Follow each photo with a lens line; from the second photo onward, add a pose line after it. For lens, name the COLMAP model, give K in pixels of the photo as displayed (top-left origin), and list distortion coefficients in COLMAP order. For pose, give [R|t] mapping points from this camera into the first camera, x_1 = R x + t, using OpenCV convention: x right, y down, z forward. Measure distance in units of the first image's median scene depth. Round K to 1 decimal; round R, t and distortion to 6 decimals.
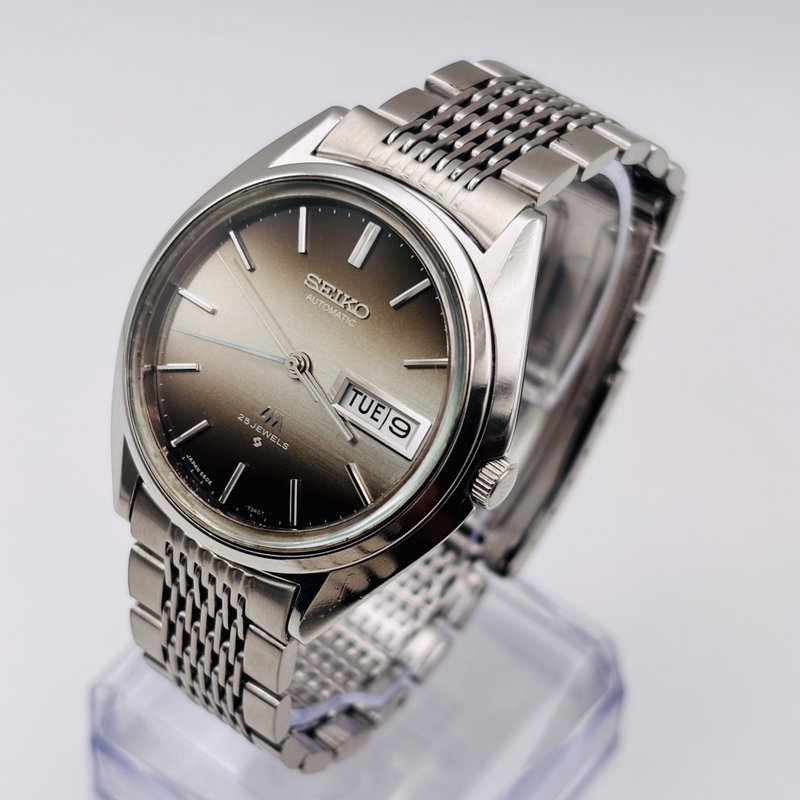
lens RADIAL K [[1625.7, 0, 400.0], [0, 1625.7, 400.0], [0, 0, 1]] dist [-0.041703, -0.005440]
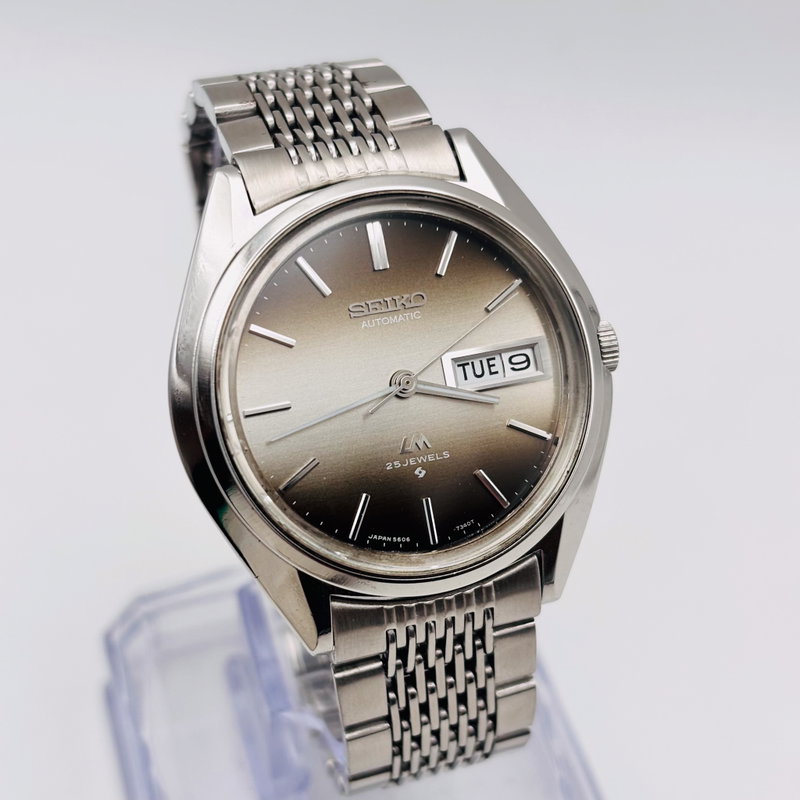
lens RADIAL K [[1610.9, 0, 400.0], [0, 1610.9, 400.0], [0, 0, 1]] dist [-0.007307, -0.061533]
pose [[0.581368, -0.605573, 0.543409, -0.587129], [0.611526, 0.765760, 0.199116, -0.204891], [-0.536700, 0.216549, 0.815512, 0.208030]]
